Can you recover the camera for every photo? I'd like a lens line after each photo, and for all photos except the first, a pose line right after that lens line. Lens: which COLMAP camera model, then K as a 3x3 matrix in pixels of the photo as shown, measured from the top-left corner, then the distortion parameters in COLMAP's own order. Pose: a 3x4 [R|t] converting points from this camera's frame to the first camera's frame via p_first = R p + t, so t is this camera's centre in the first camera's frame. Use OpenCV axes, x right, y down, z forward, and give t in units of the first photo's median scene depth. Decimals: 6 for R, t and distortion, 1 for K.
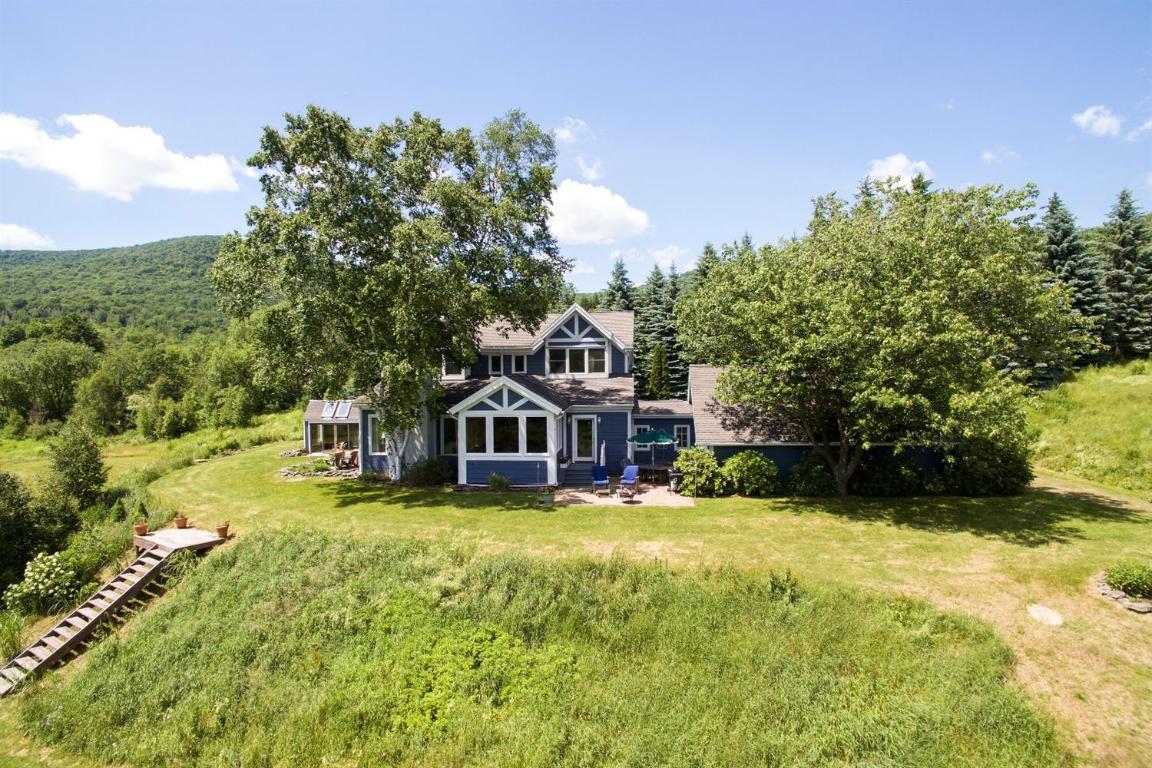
lens RADIAL K [[725.4, 0, 576.0], [0, 725.4, 384.0], [0, 0, 1]] dist [-0.101189, 0.000376]
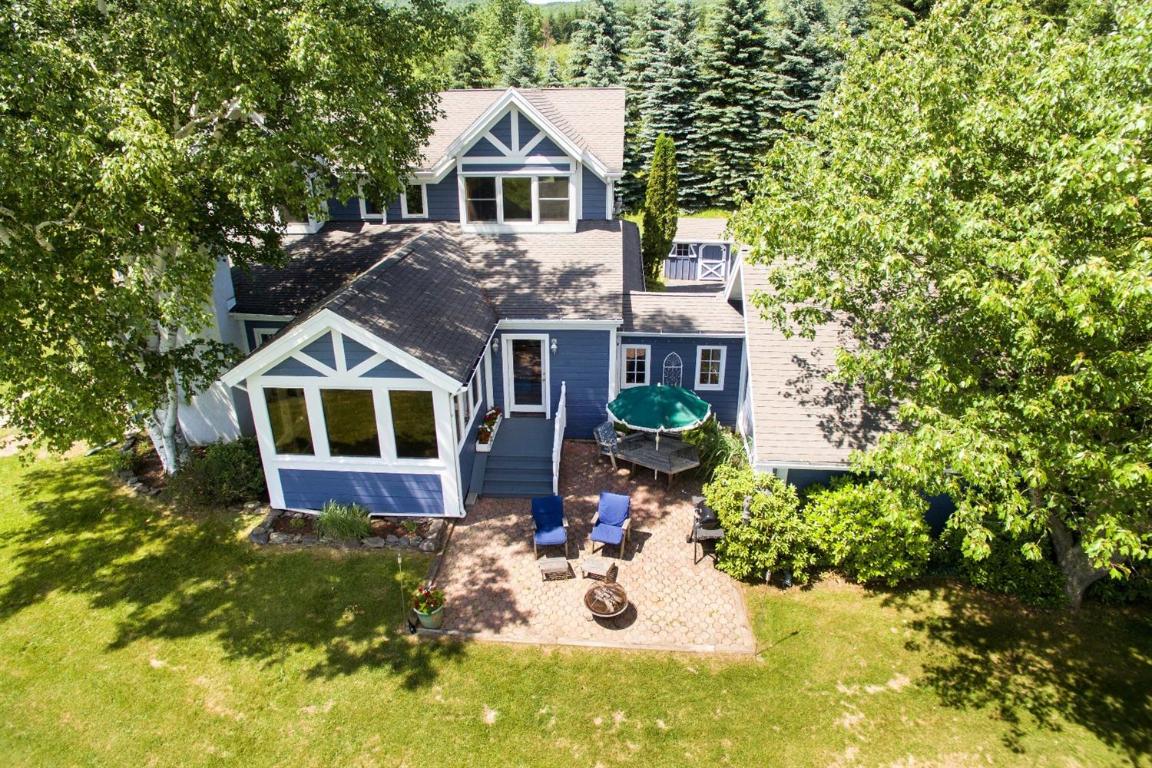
lens RADIAL K [[725.4, 0, 576.0], [0, 725.4, 384.0], [0, 0, 1]] dist [-0.101189, 0.000376]
pose [[0.999666, -0.004719, 0.025424, 0.034435], [-0.004929, 0.930398, 0.366517, -0.113134], [-0.025384, -0.366520, 0.930064, 0.512604]]
